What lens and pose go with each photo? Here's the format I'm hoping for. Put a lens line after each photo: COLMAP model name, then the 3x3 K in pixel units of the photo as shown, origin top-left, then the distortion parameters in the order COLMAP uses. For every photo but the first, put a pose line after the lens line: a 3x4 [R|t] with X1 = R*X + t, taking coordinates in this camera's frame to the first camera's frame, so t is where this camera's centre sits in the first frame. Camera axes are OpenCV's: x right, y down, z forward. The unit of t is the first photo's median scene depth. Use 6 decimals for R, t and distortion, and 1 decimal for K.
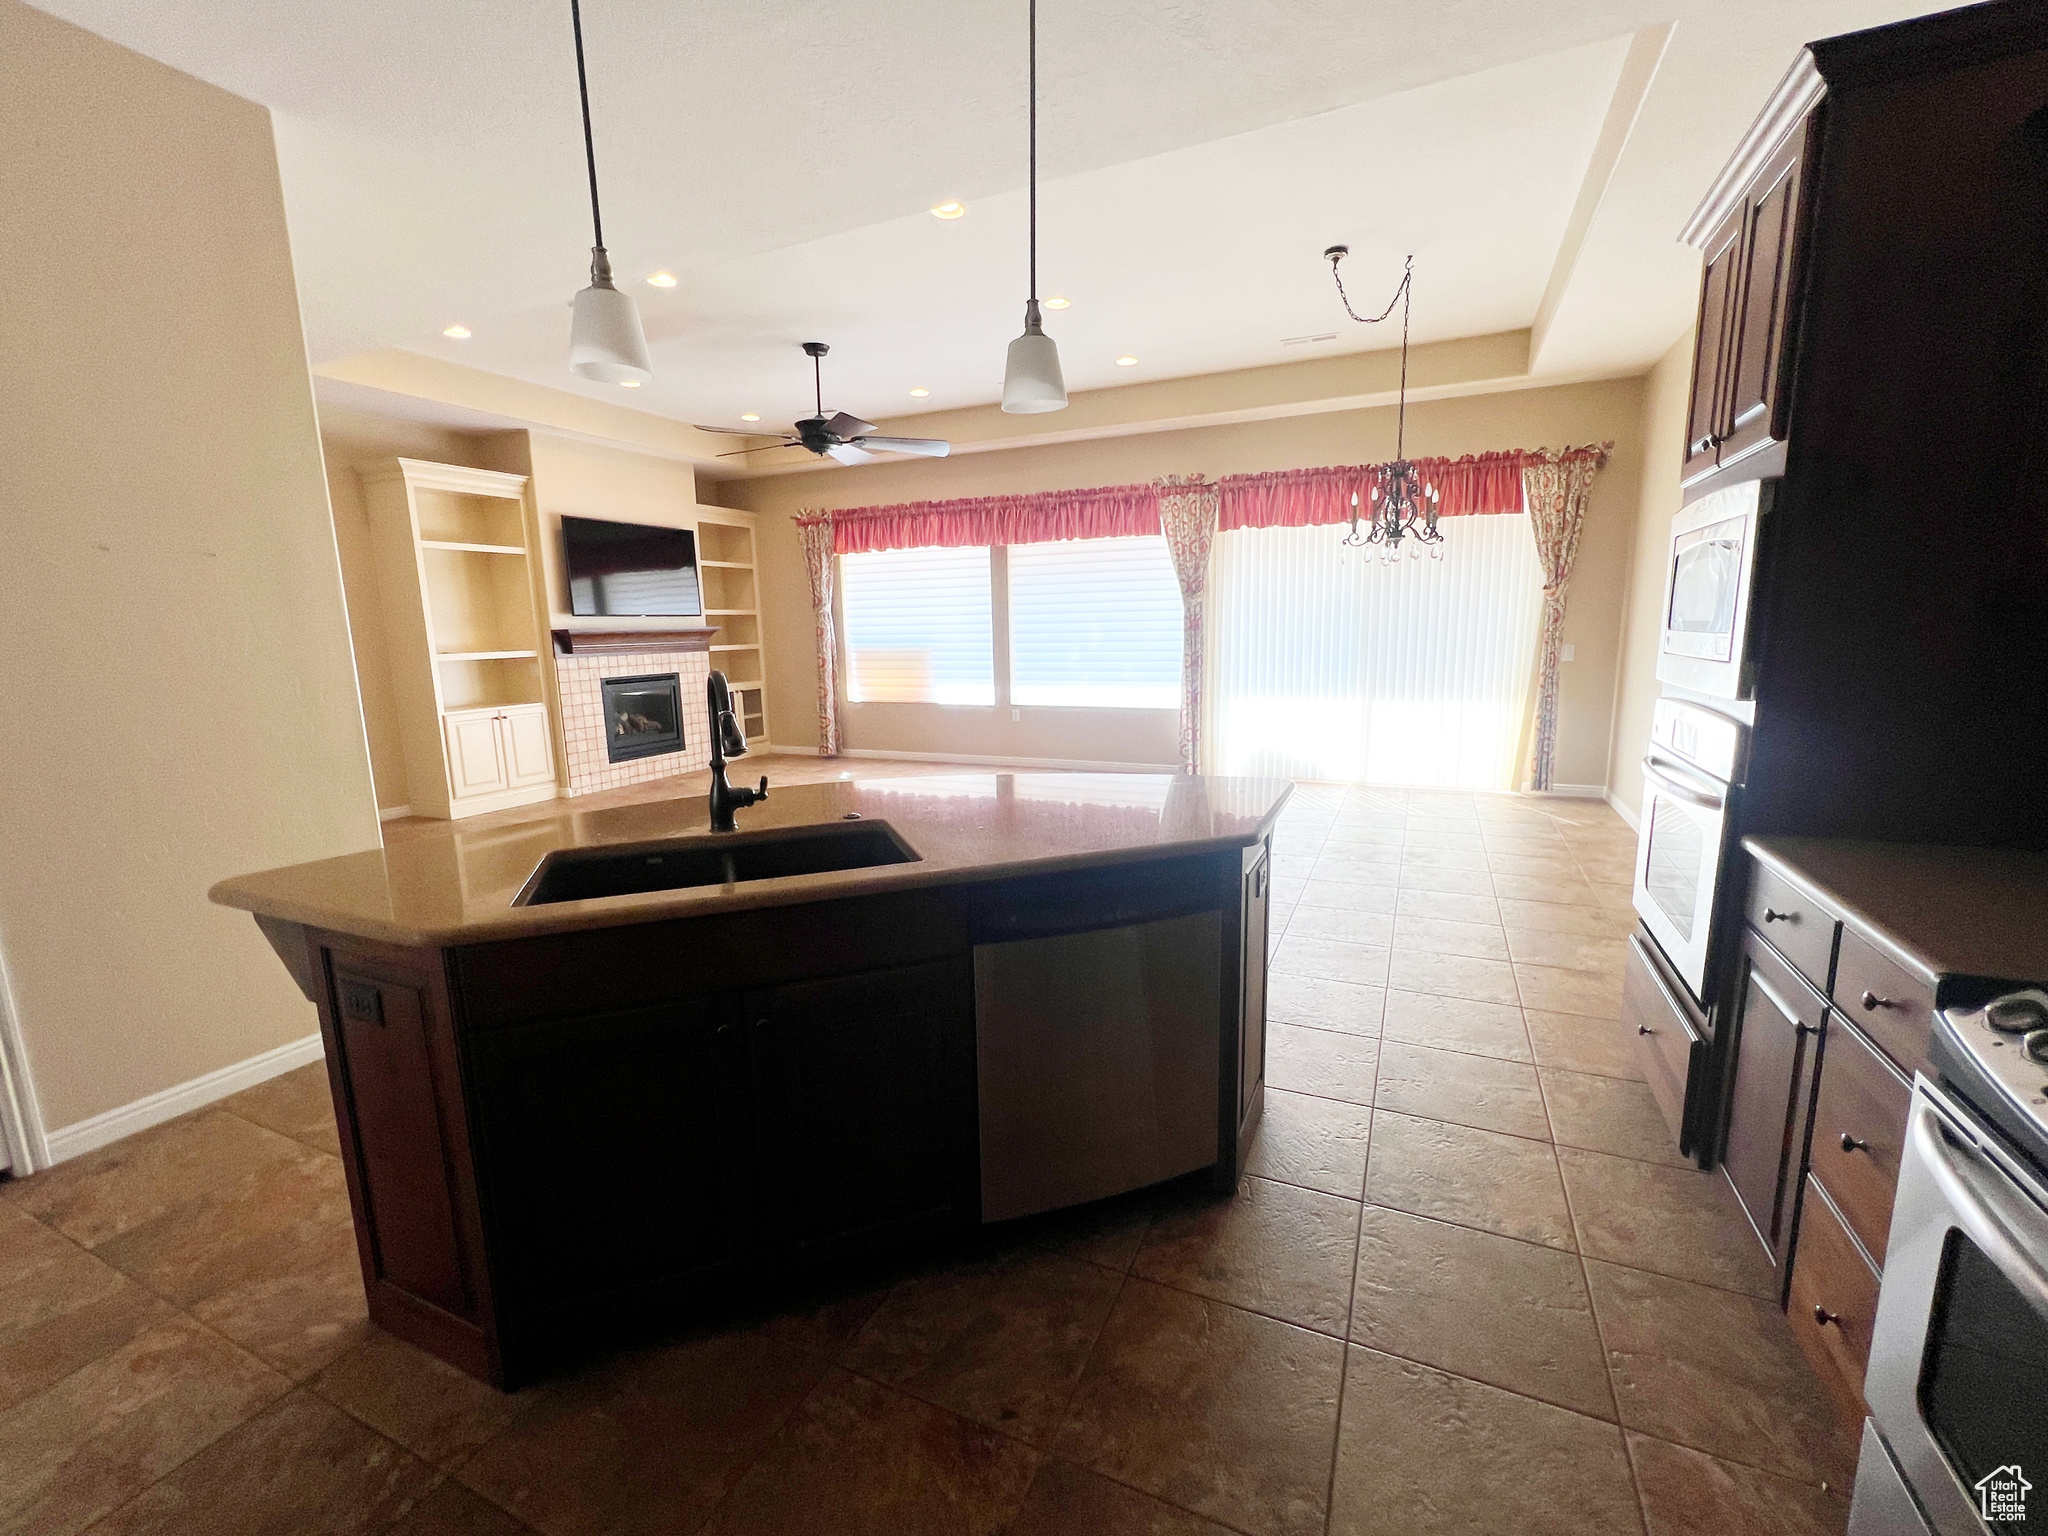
lens RADIAL K [[836.4, 0, 1024.0], [0, 836.4, 768.0], [0, 0, 1]] dist [-0.000709, -0.000016]
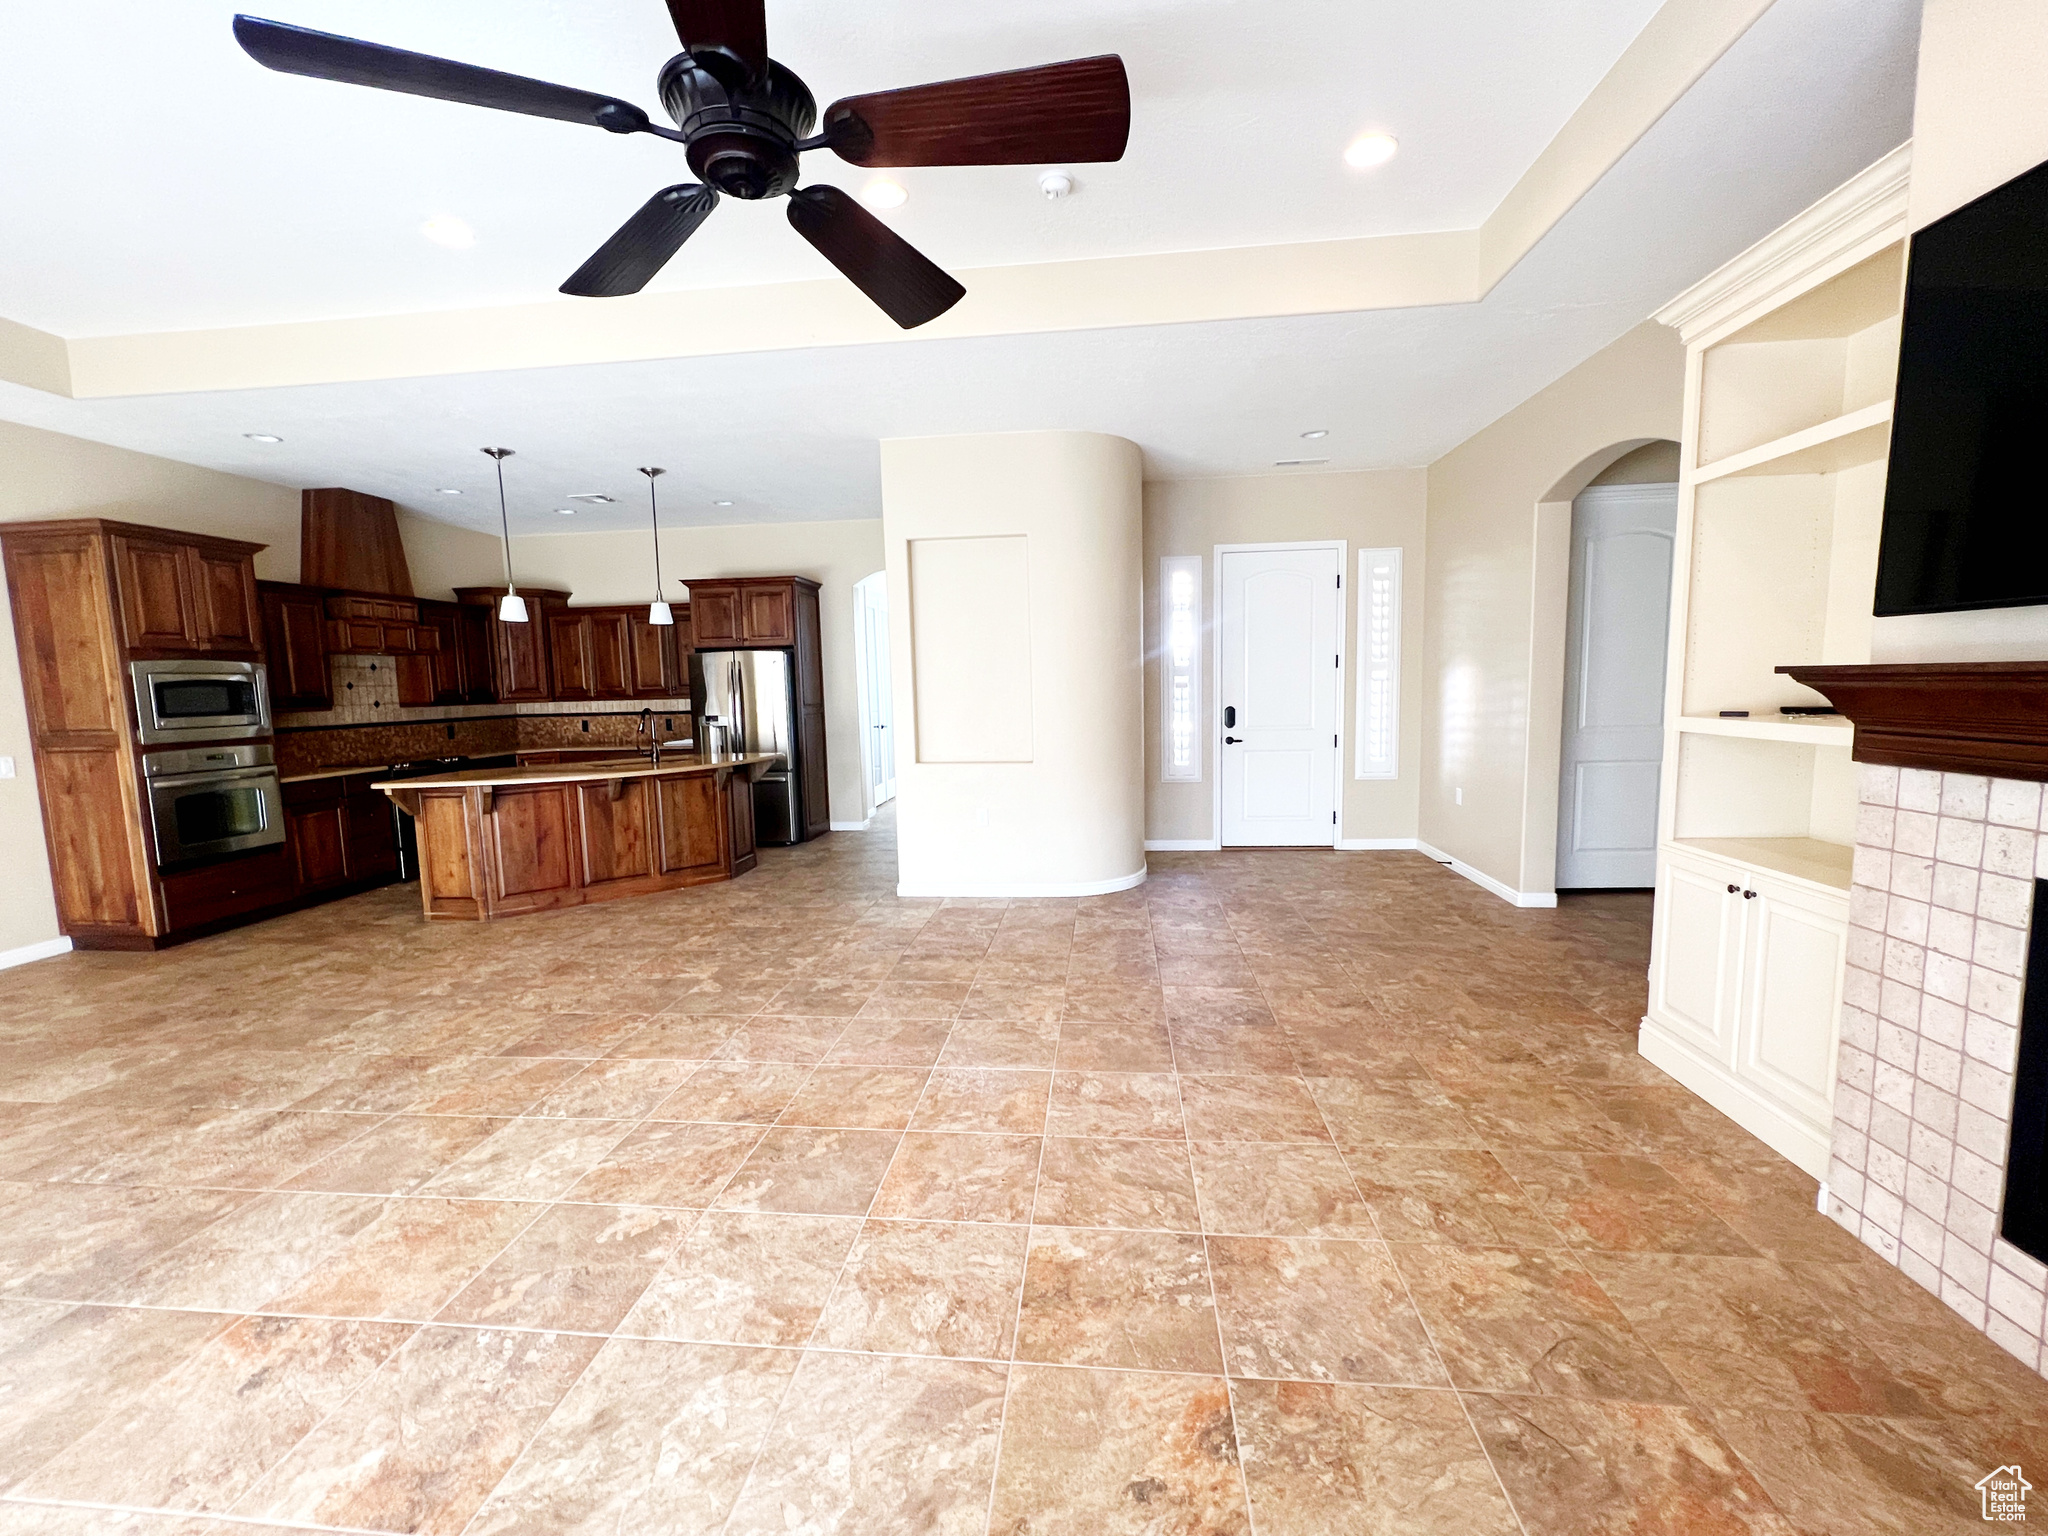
lens RADIAL K [[844.6, 0, 1032.5], [0, 844.6, 772.0], [0, 0, 1]] dist [-0.000888, 0.000016]
pose [[-0.940146, 0.079764, -0.331305, -0.175889], [-0.013108, 0.963036, 0.269054, -0.192221], [0.340520, 0.257293, -0.904349, 1.102699]]
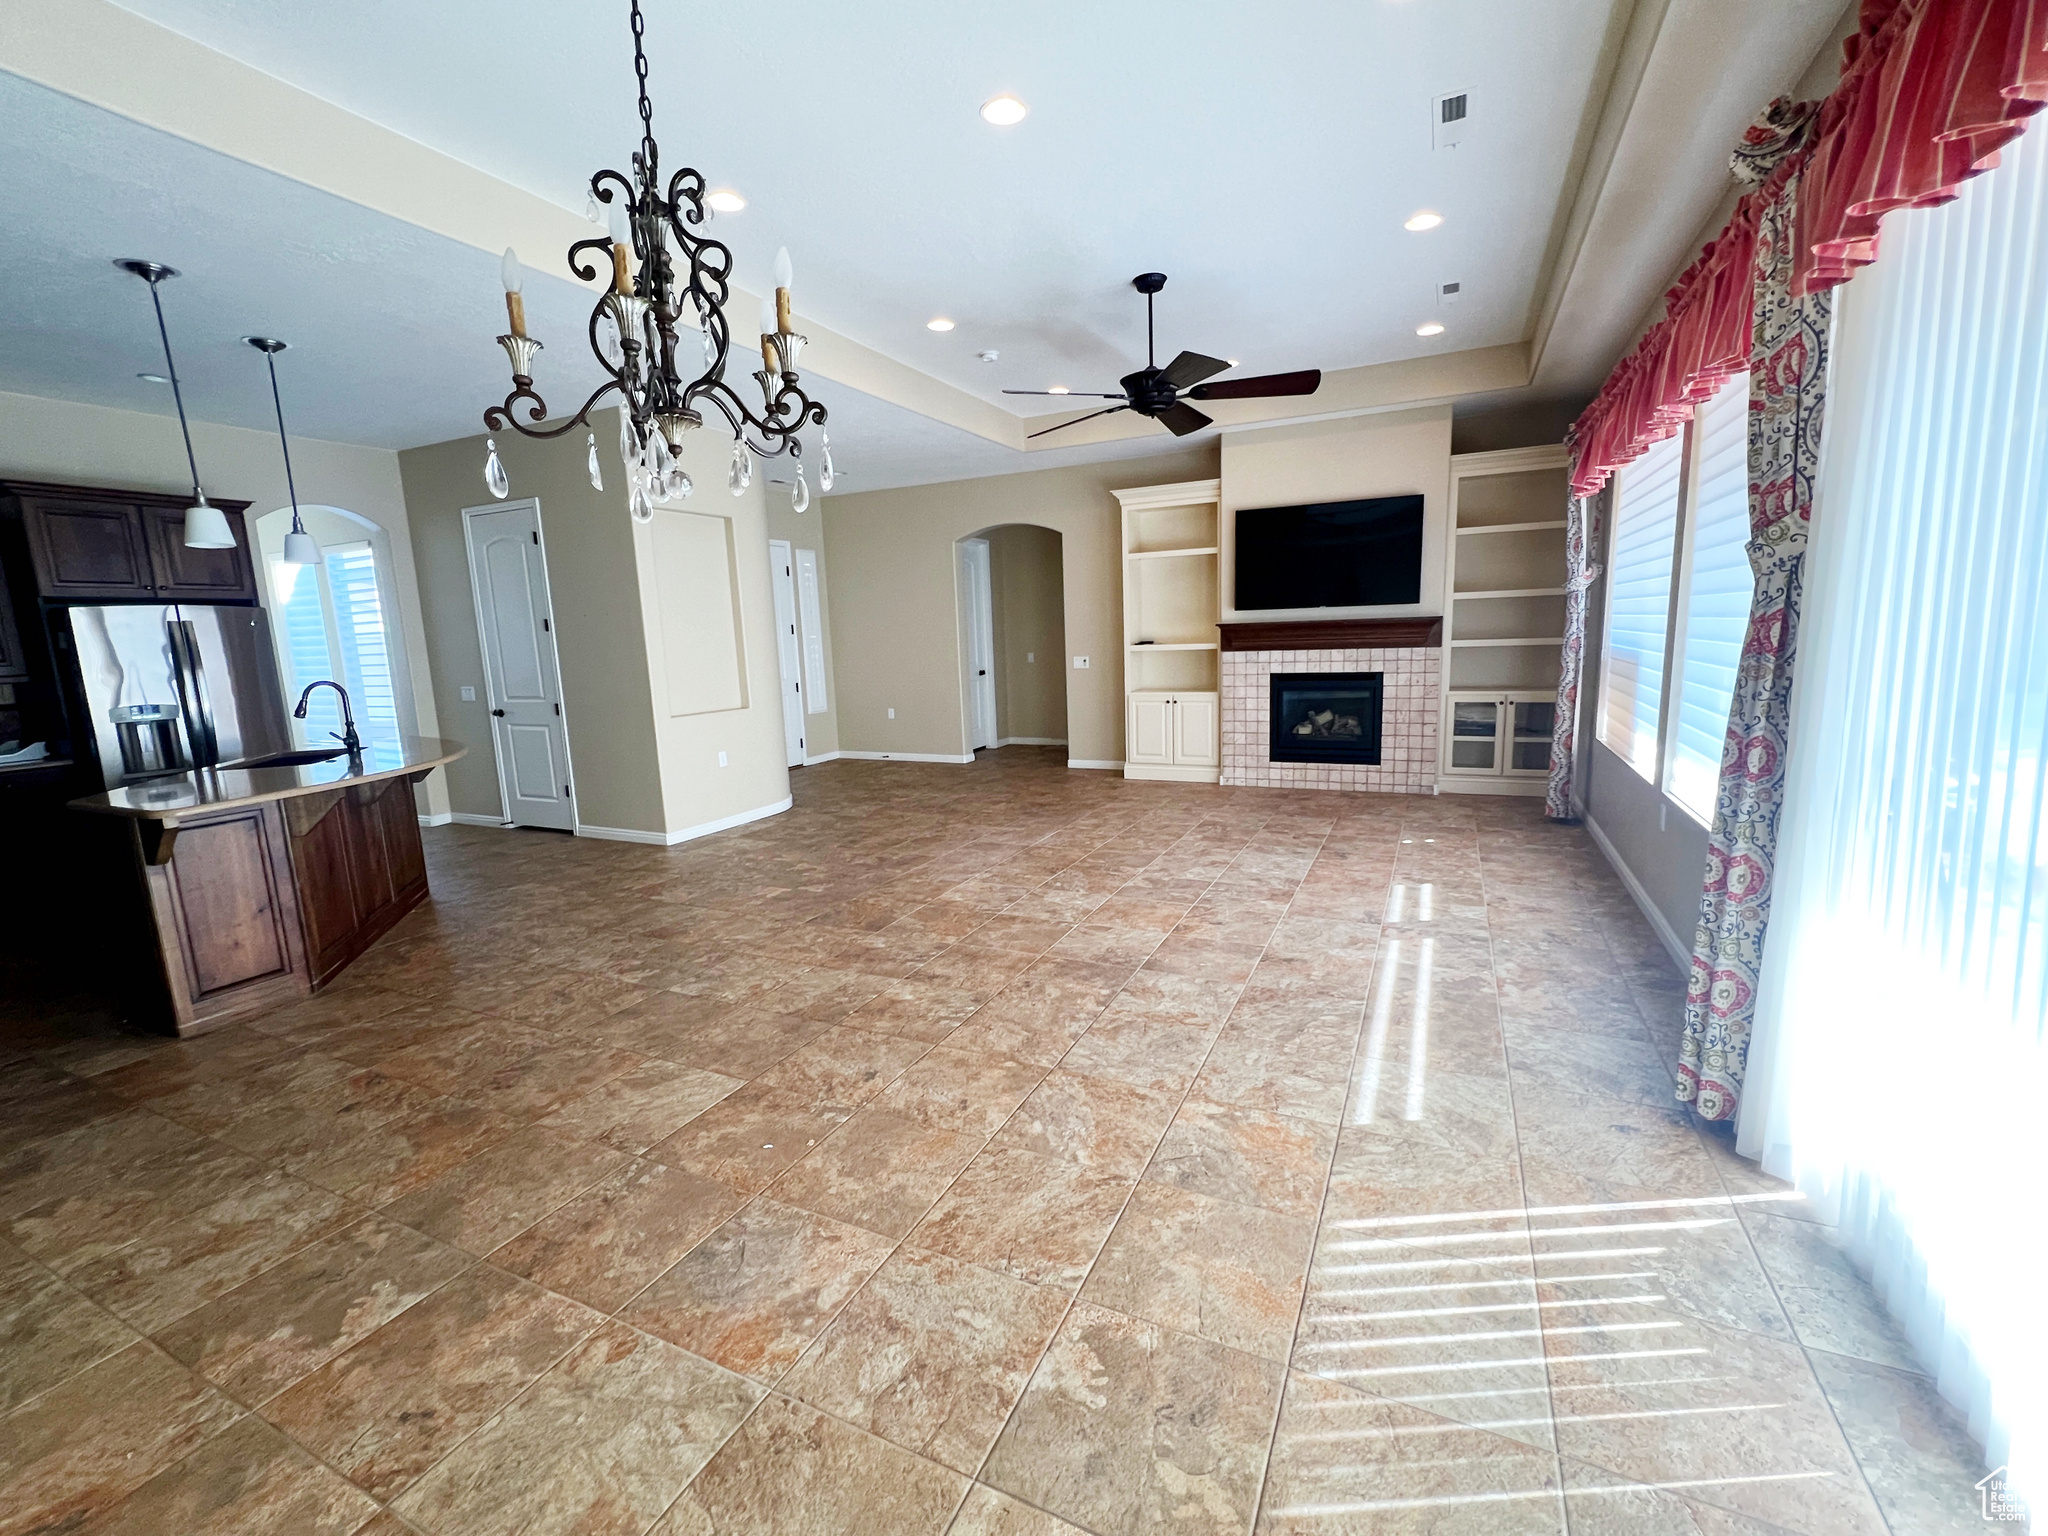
lens RADIAL K [[844.6, 0, 1032.5], [0, 844.6, 772.0], [0, 0, 1]] dist [-0.000888, 0.000016]
pose [[-0.004703, 0.188992, -0.981967, 0.479140], [-0.131363, 0.973352, 0.187963, -0.143334], [0.991323, 0.129878, 0.020248, 0.717842]]
